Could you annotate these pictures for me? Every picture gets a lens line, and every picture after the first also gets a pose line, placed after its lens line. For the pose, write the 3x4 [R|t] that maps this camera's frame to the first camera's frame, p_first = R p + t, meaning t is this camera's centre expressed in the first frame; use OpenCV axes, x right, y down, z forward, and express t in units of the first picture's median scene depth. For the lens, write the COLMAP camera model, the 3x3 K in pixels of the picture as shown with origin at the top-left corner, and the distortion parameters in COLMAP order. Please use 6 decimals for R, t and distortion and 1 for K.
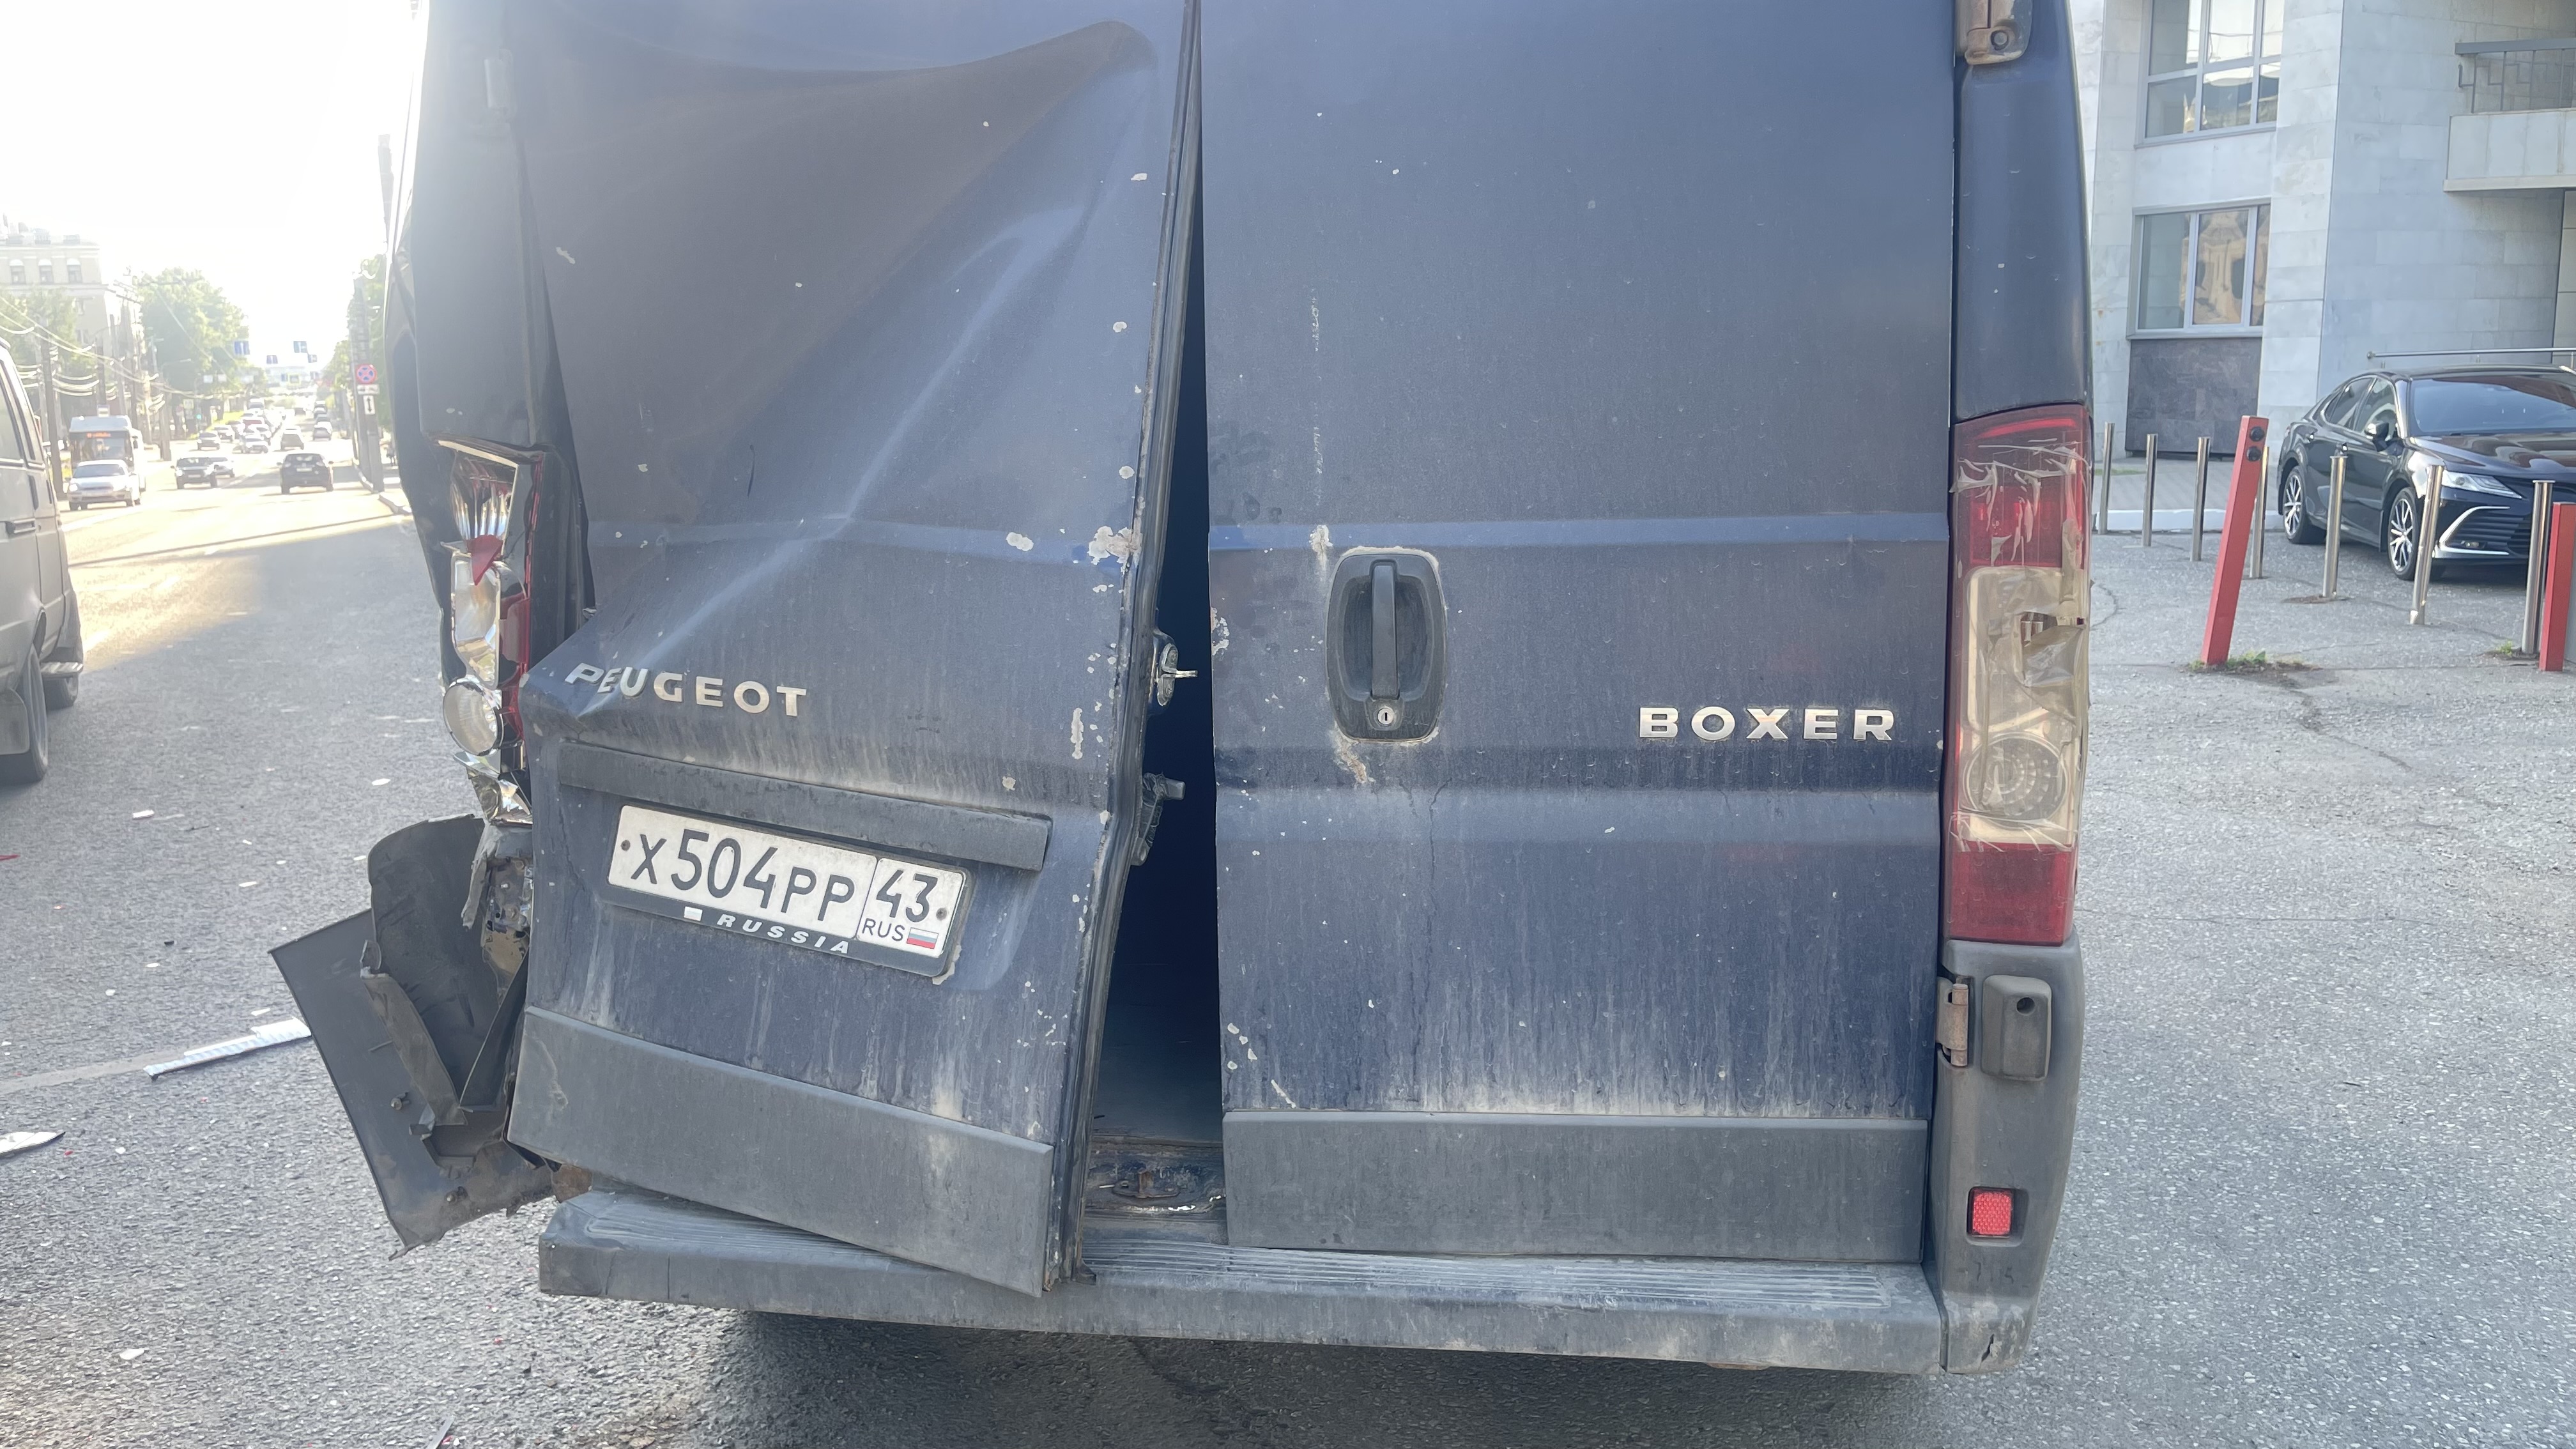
lens RADIAL K [[2096.4, 0, 1297.1], [0, 2096.4, 735.5], [0, 0, 1]] dist [0.191522, -0.650837]
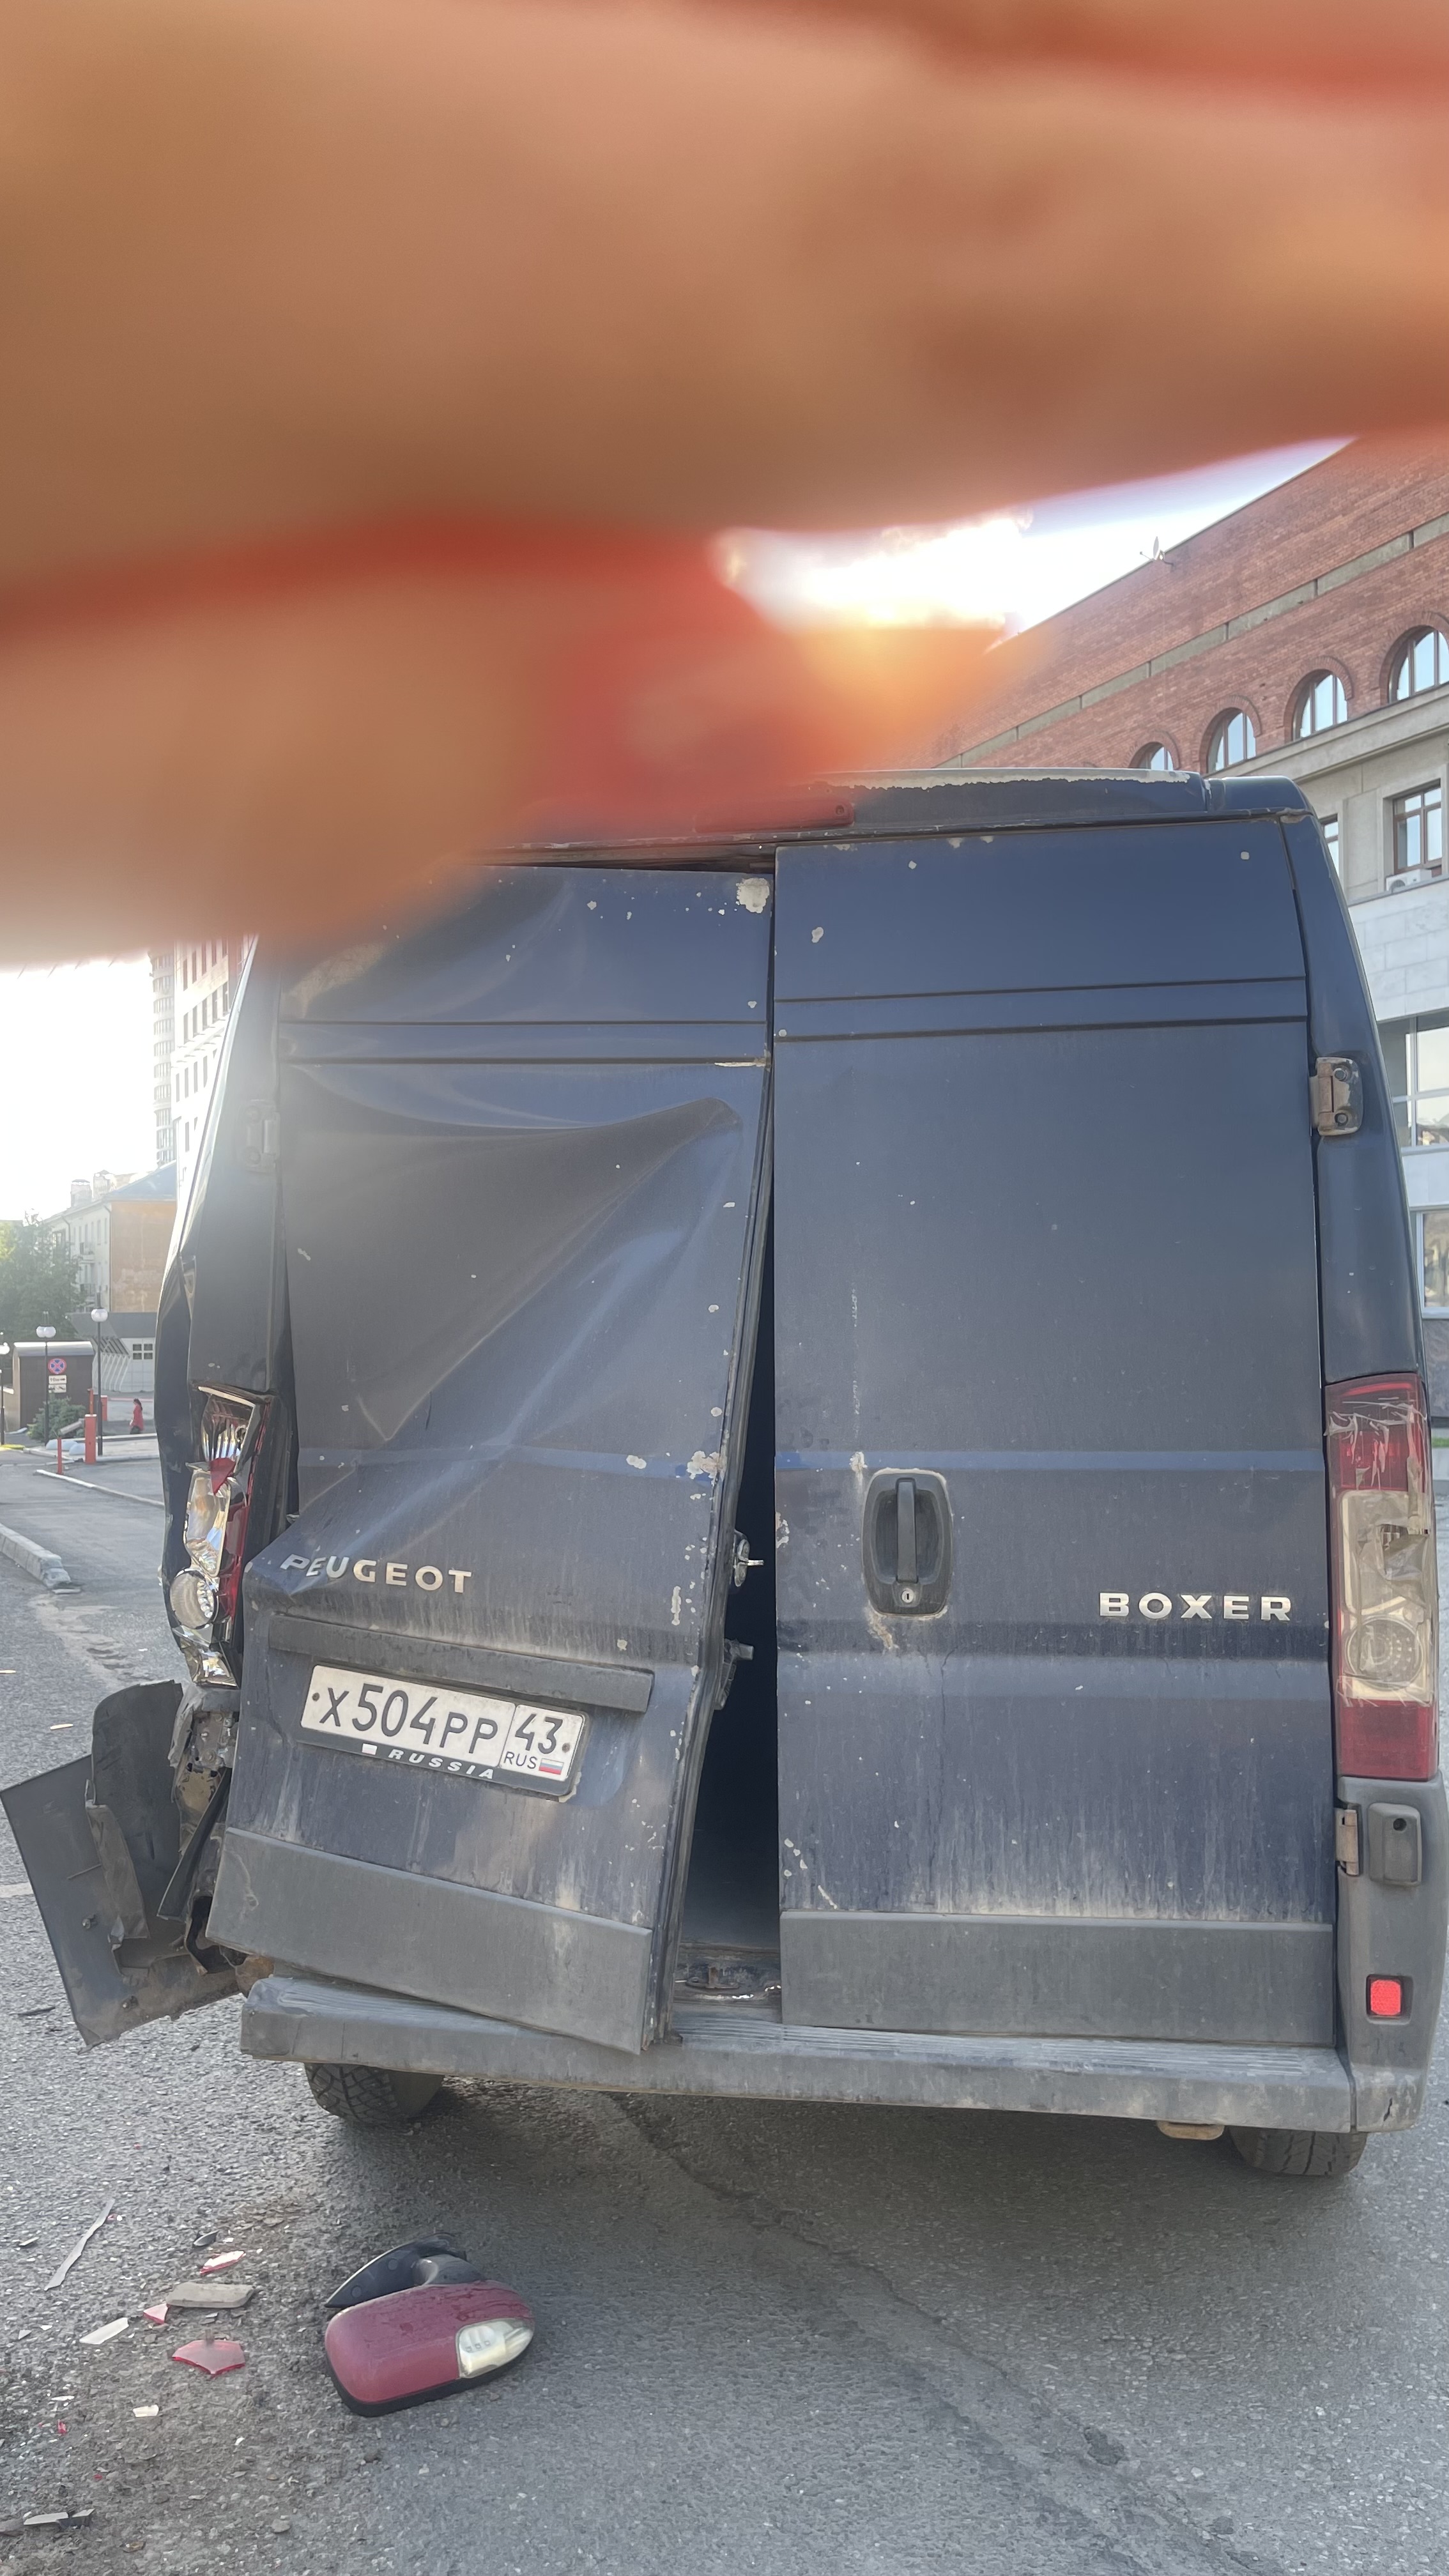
lens RADIAL K [[1956.1, 0, 724.5], [0, 1956.1, 1288.0], [0, 0, 1]] dist [0.075576, -0.112403]
pose [[0.999701, 0.009573, -0.022515, -0.046700], [-0.013773, 0.980794, -0.194558, 0.041597], [0.020220, 0.194810, 0.980632, -0.250919]]
